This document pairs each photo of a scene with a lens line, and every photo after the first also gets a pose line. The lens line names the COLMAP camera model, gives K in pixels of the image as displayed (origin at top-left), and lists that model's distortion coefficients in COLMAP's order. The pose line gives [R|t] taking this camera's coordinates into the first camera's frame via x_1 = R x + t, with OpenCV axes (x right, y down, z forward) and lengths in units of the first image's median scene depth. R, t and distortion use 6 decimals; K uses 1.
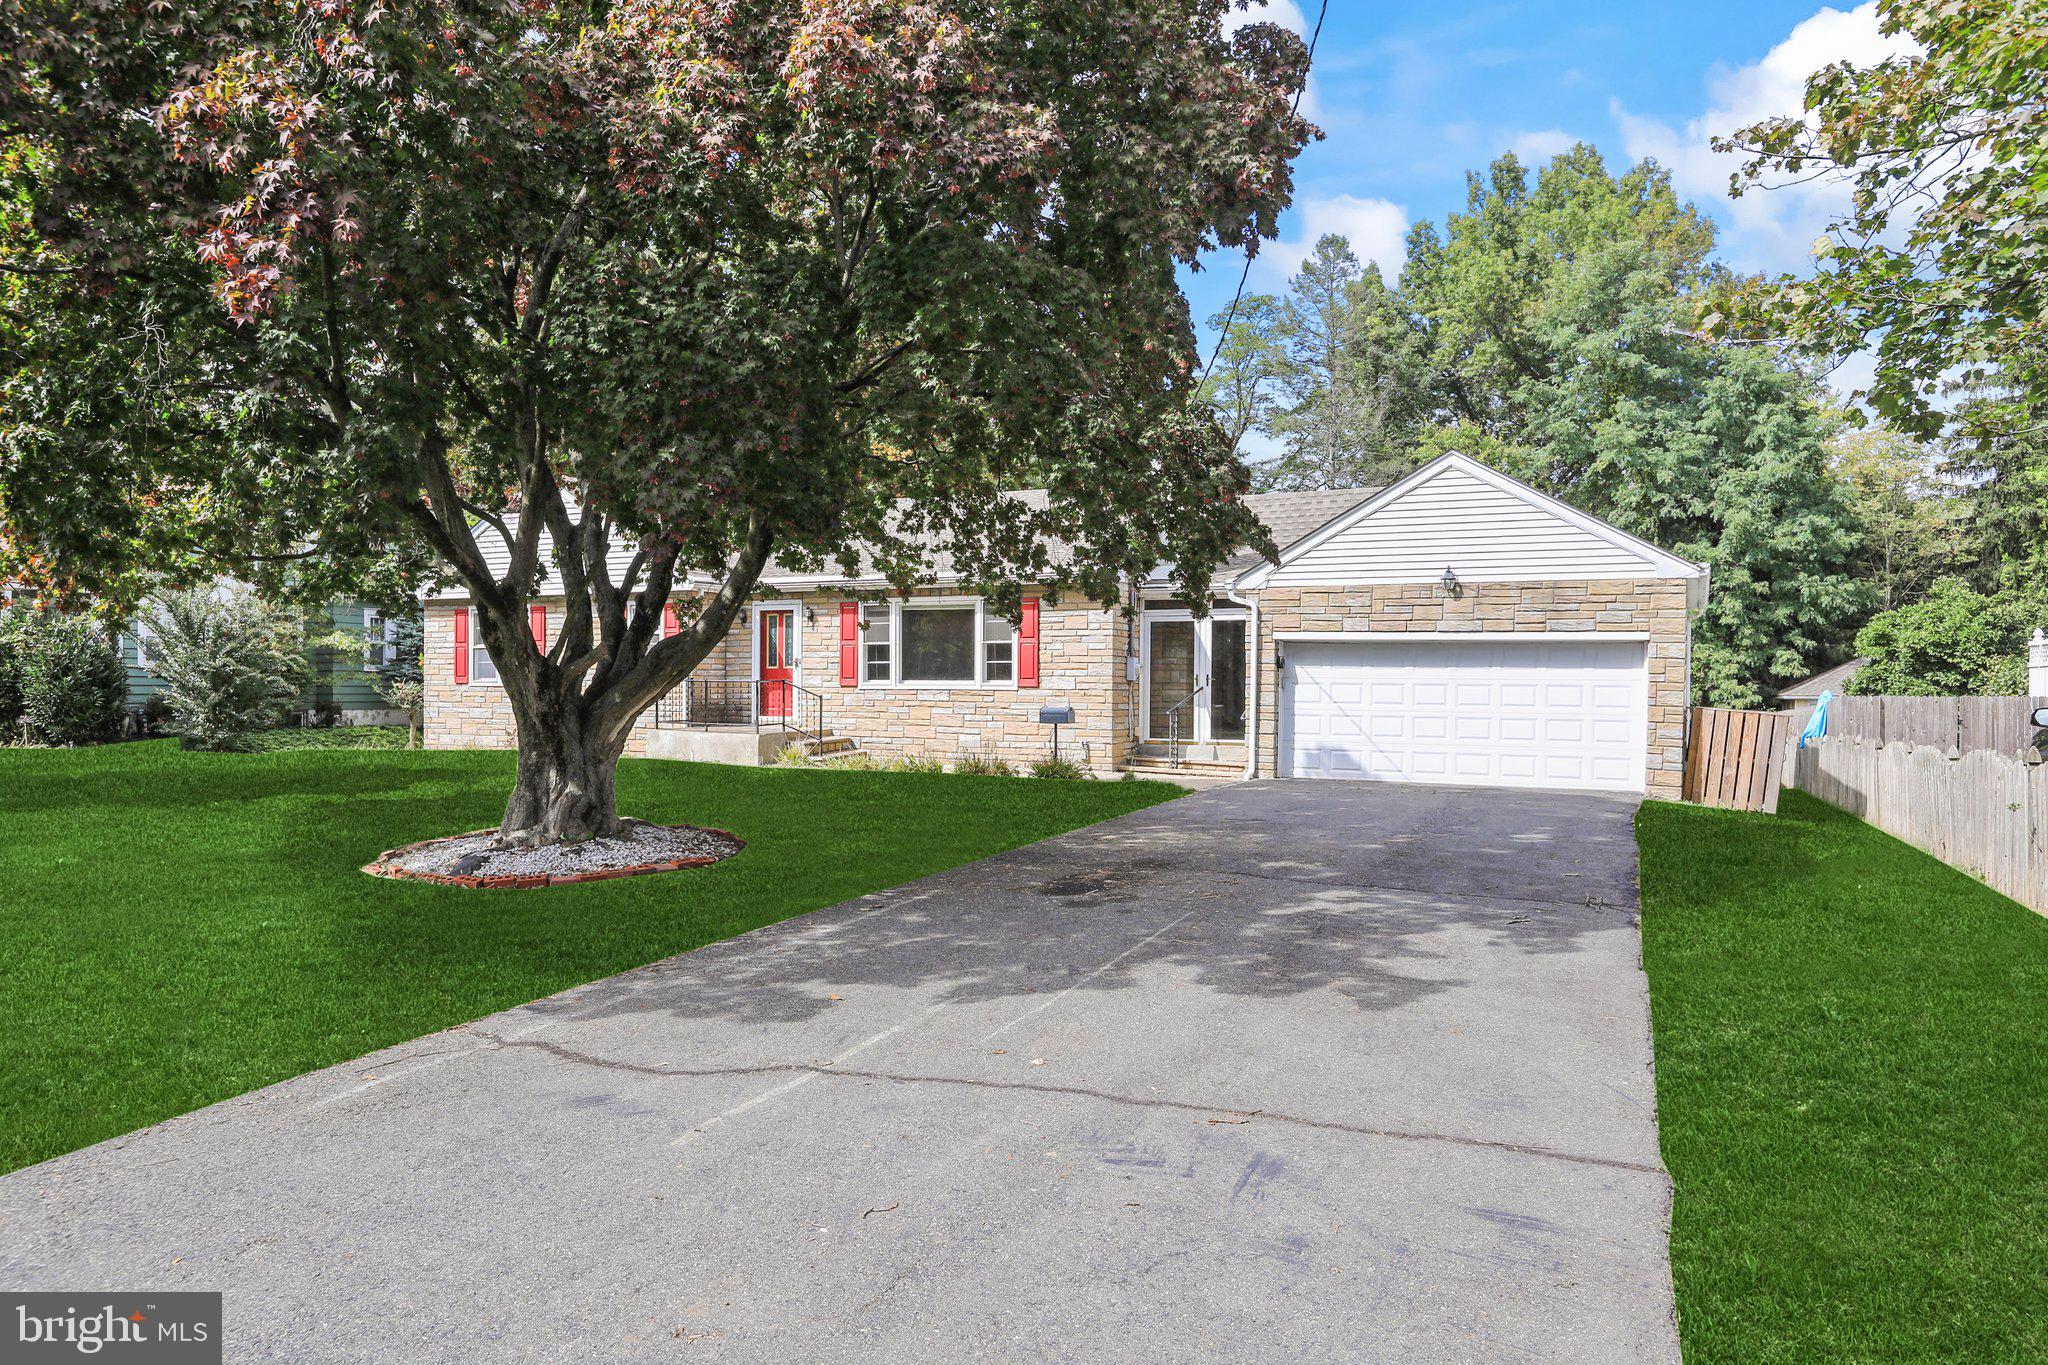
lens RADIAL K [[1358.7, 0, 1016.3], [0, 1358.7, 686.4], [0, 0, 1]] dist [-0.002305, 0.005428]
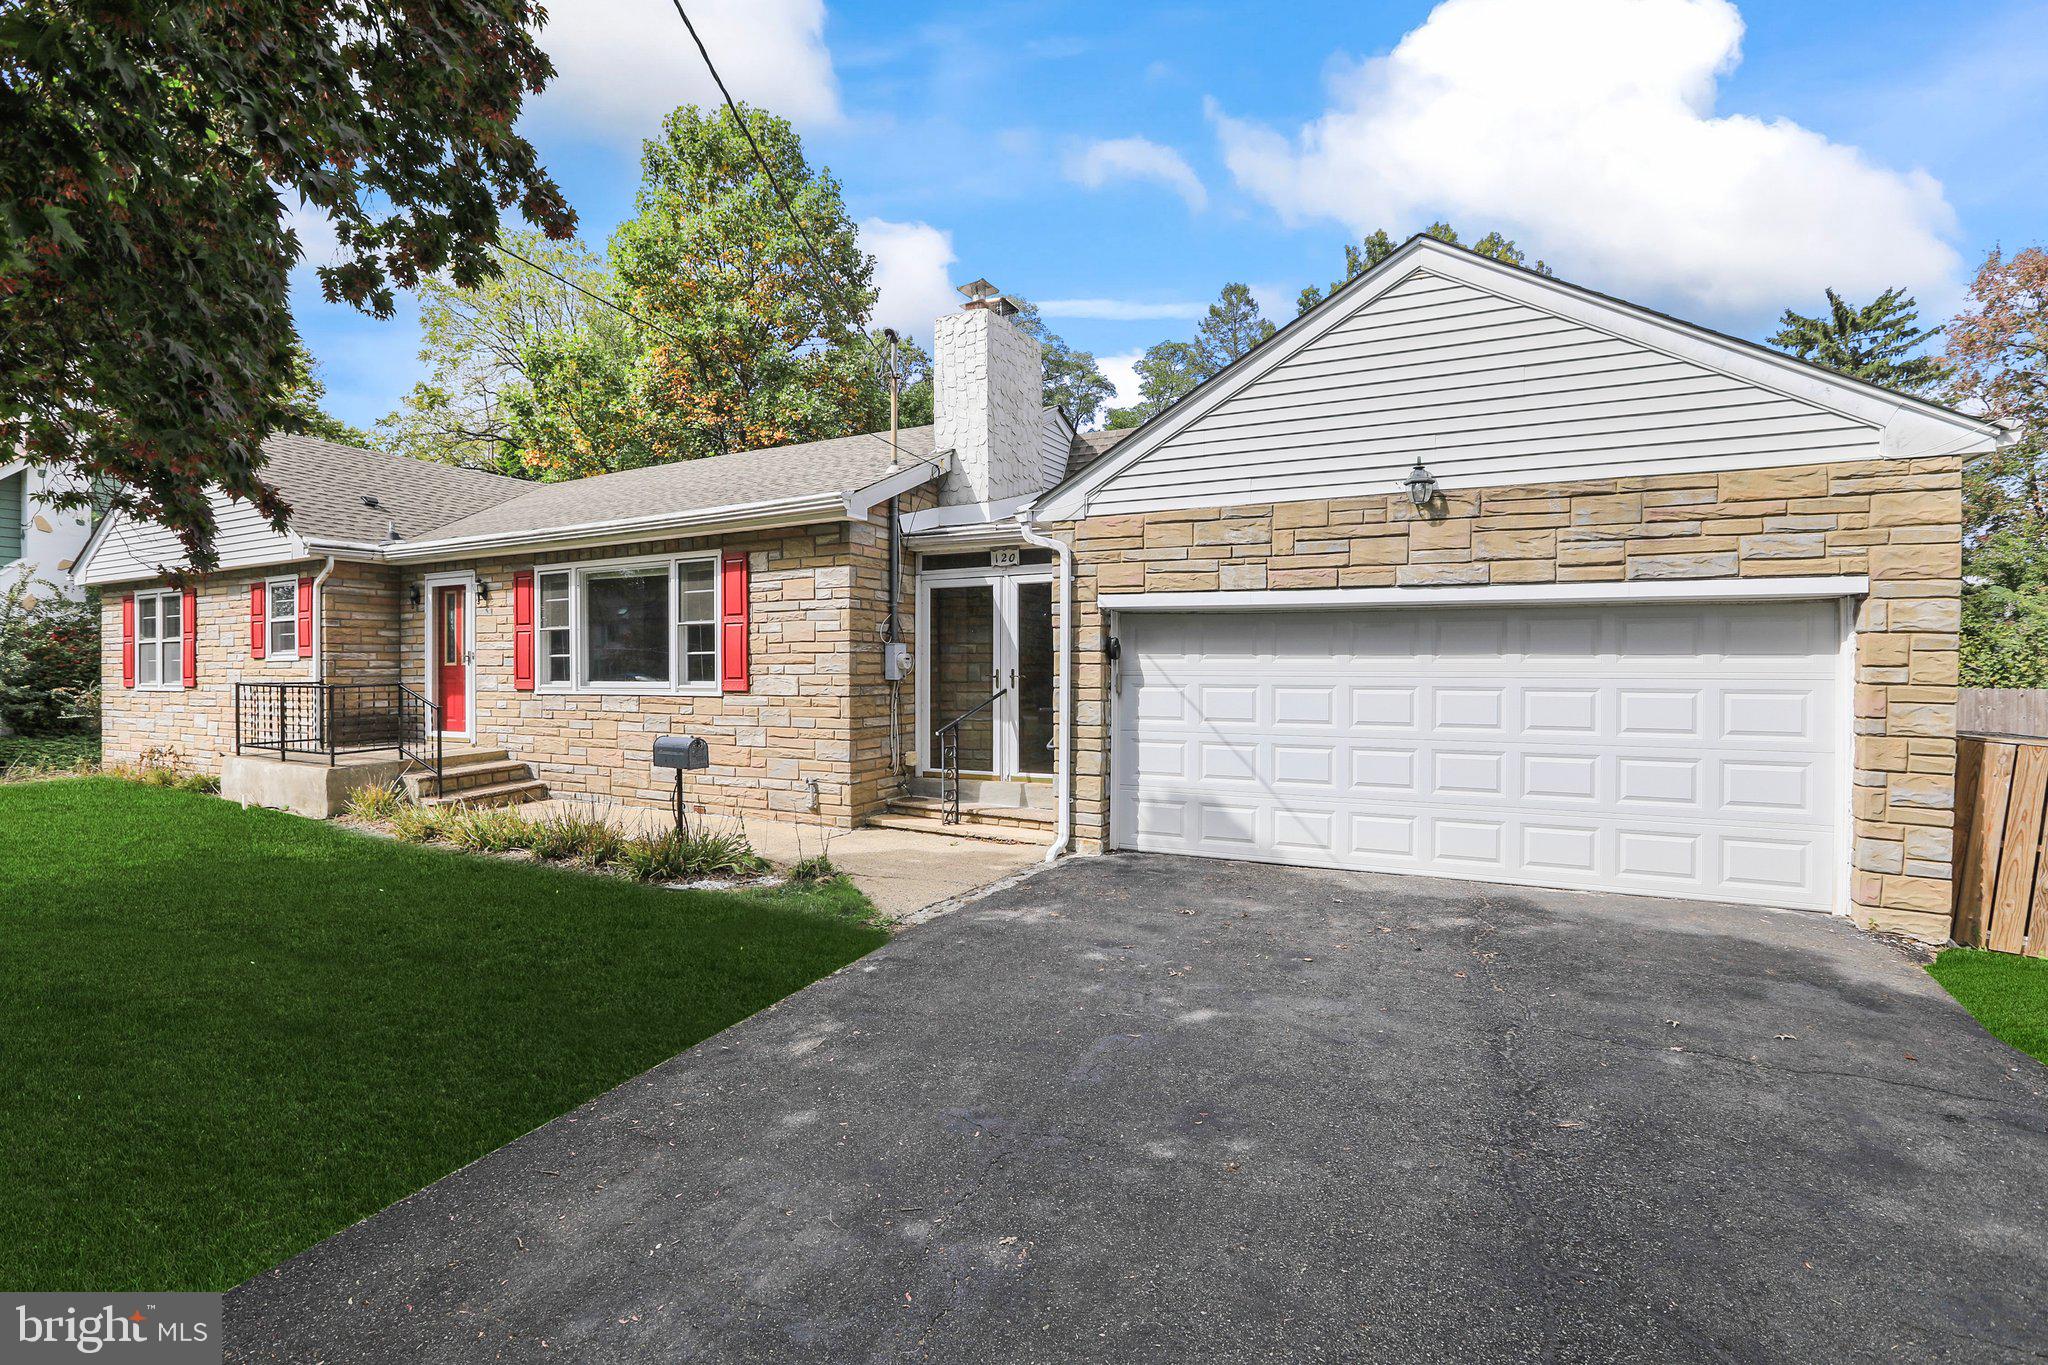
lens RADIAL K [[929.4, 0, 1015.3], [0, 929.4, 677.3], [0, 0, 1]] dist [-0.046059, 0.024037]
pose [[0.999820, -0.010315, -0.015929, 0.146342], [0.010485, 0.999889, 0.010588, -0.009445], [0.015818, -0.010753, 0.999817, 0.558108]]
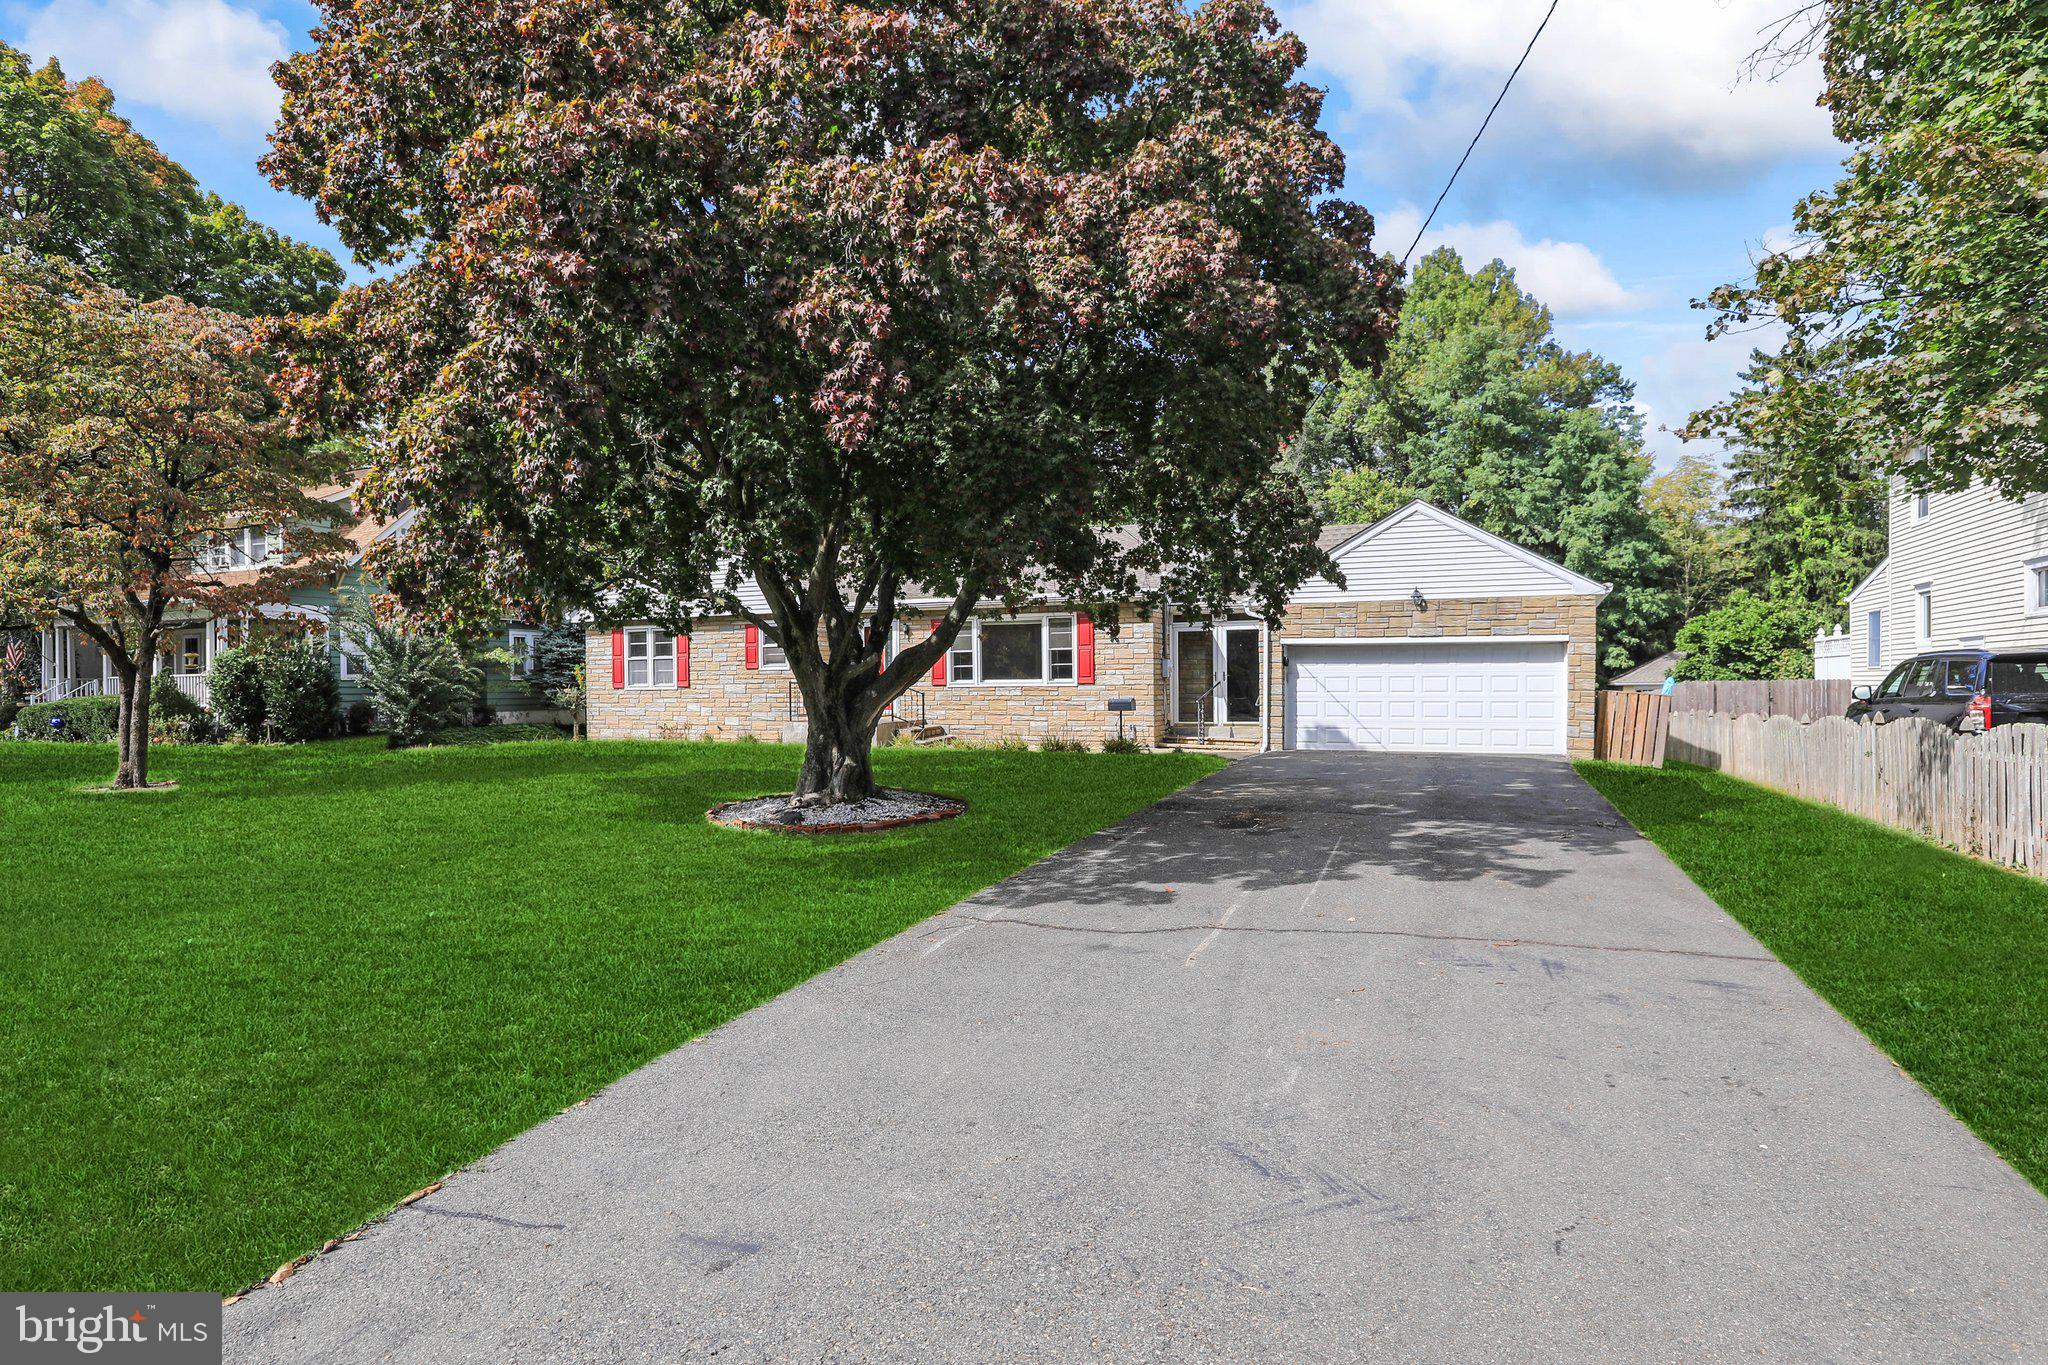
lens RADIAL K [[1127.1, 0, 1021.8], [0, 1127.1, 690.9], [0, 0, 1]] dist [-0.028319, -0.000929]
pose [[0.998806, -0.015767, 0.046244, -0.100118], [0.015540, 0.999865, 0.005251, 0.000767], [-0.046321, -0.004526, 0.998916, -0.062104]]
